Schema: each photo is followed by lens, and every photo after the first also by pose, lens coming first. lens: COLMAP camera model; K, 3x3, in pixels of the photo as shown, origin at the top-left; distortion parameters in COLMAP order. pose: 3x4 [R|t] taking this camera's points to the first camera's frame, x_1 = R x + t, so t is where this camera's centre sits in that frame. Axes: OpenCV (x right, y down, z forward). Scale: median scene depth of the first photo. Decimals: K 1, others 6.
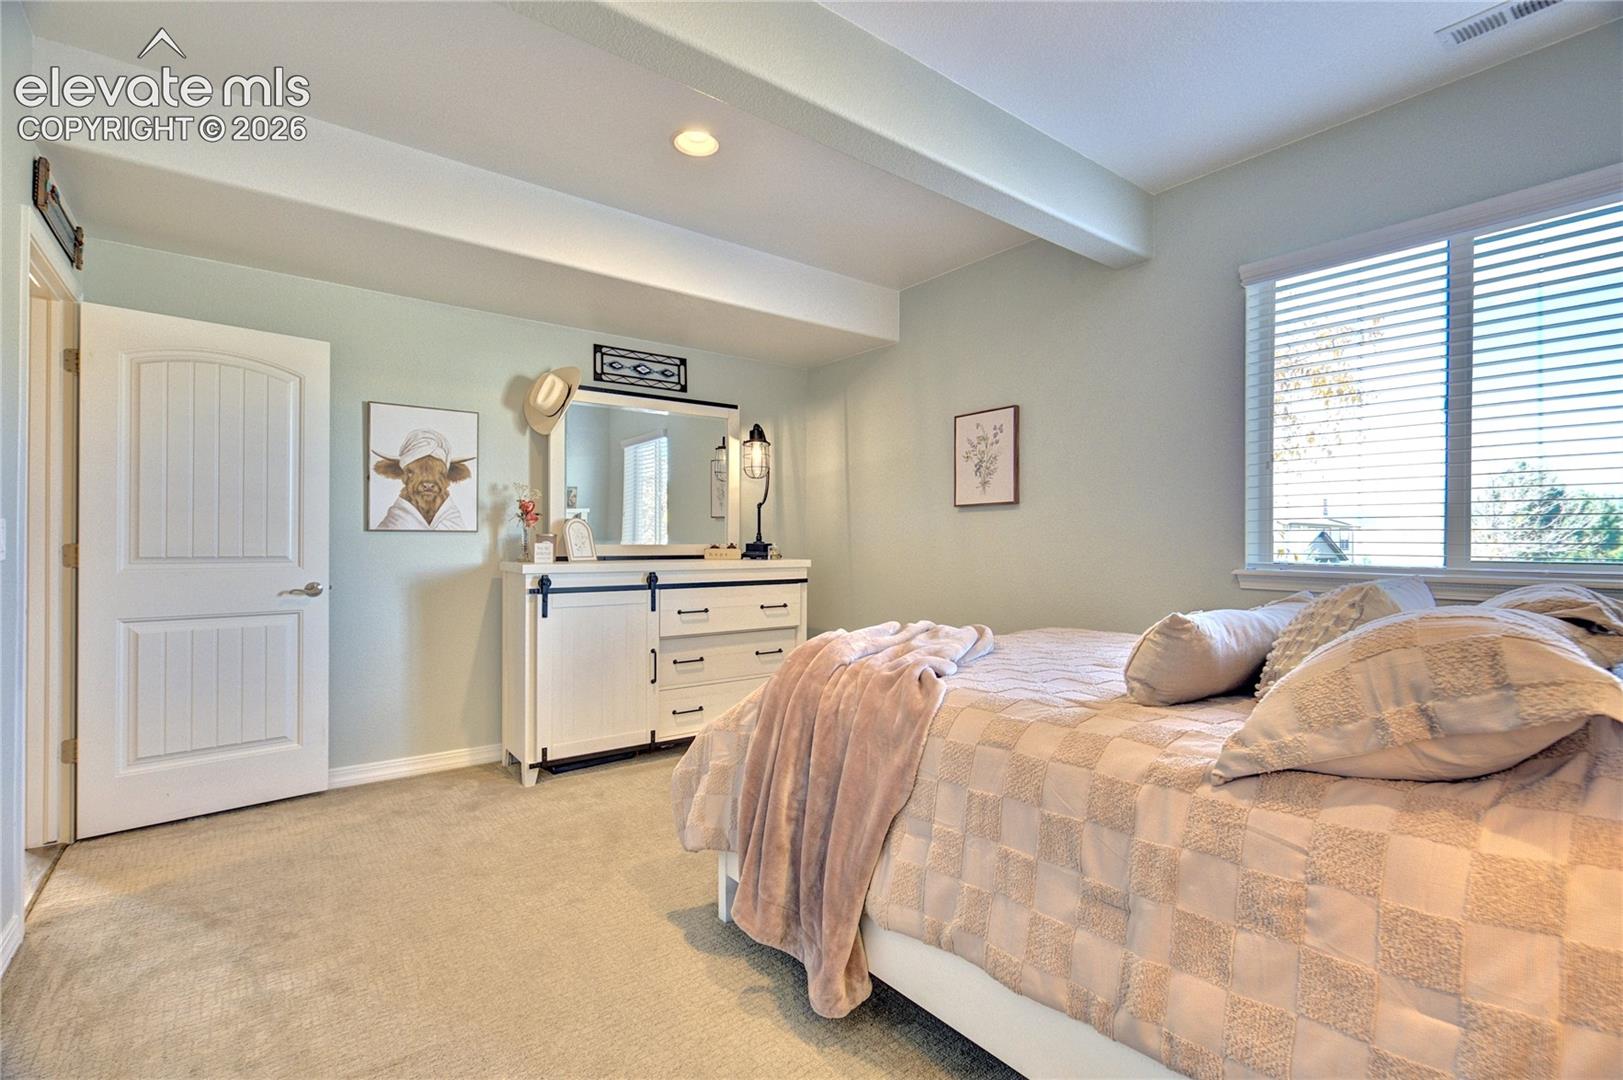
lens RADIAL K [[755.4, 0, 811.5], [0, 755.4, 540.0], [0, 0, 1]] dist [0.007970, -0.000231]
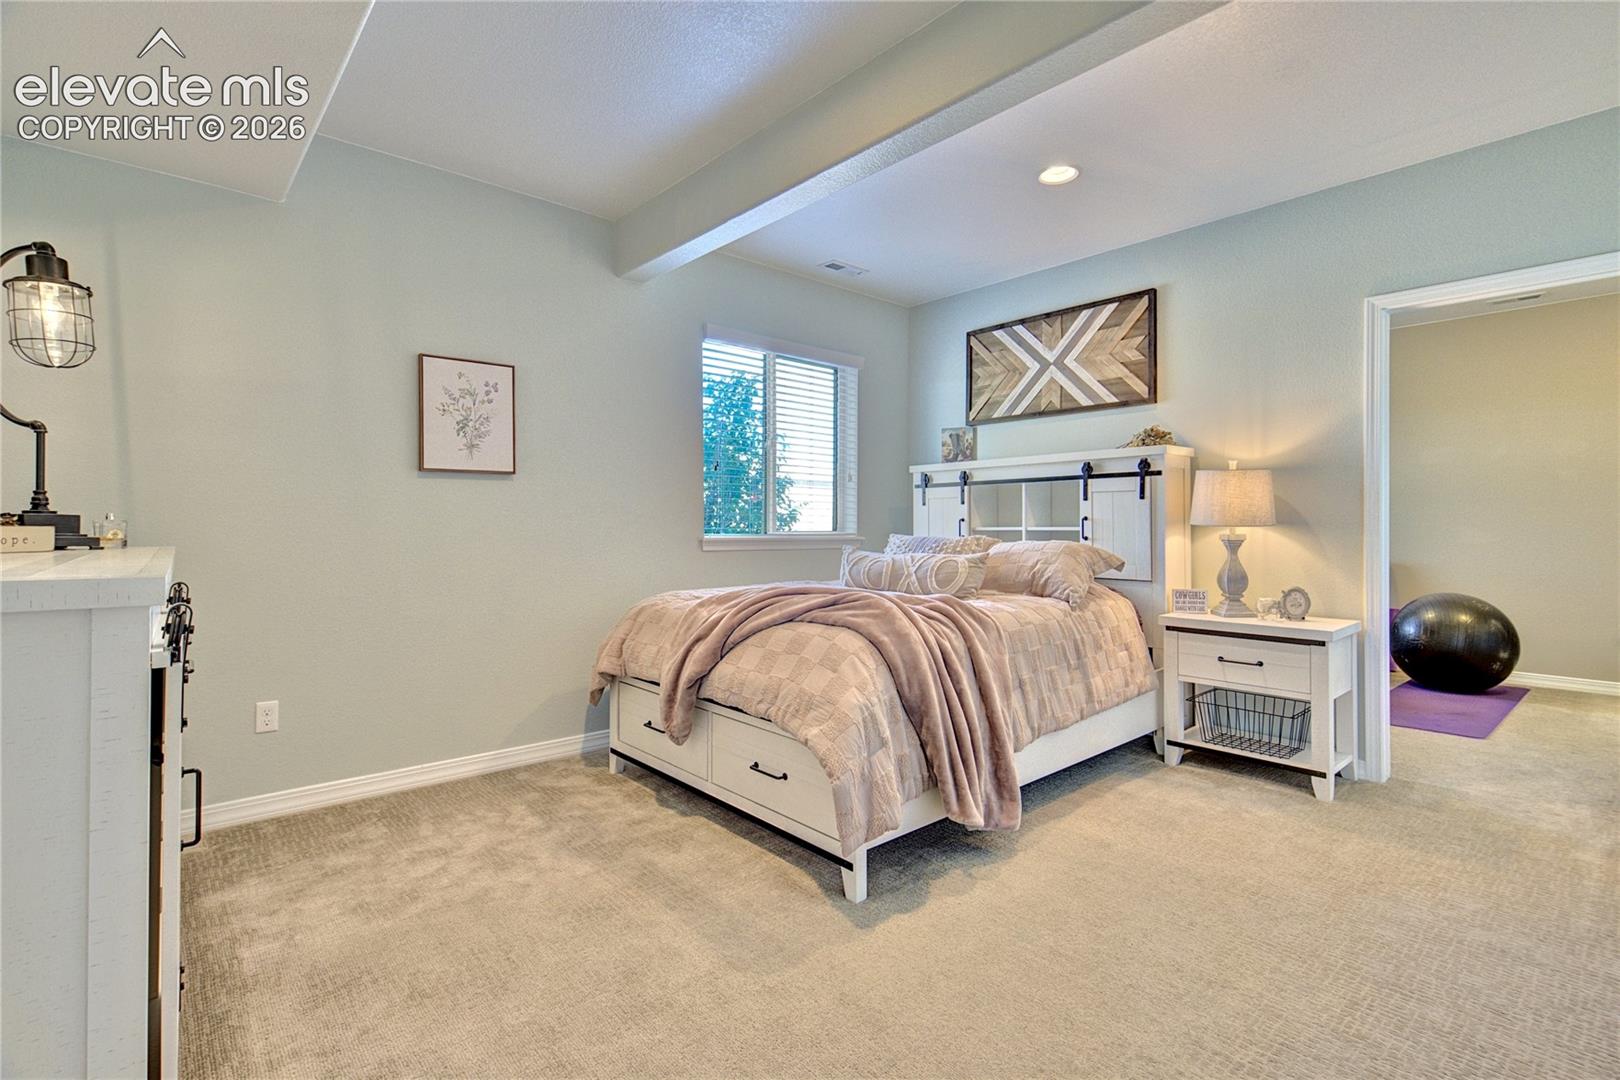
lens RADIAL K [[754.0, 0, 810.0], [0, 754.0, 540.0], [0, 0, 1]] dist [0.007970, -0.000231]
pose [[-0.055532, -0.015310, 0.998340, -0.641112], [-0.001688, 0.999882, 0.015240, 0.016420], [-0.998455, -0.000839, -0.055551, 0.671123]]
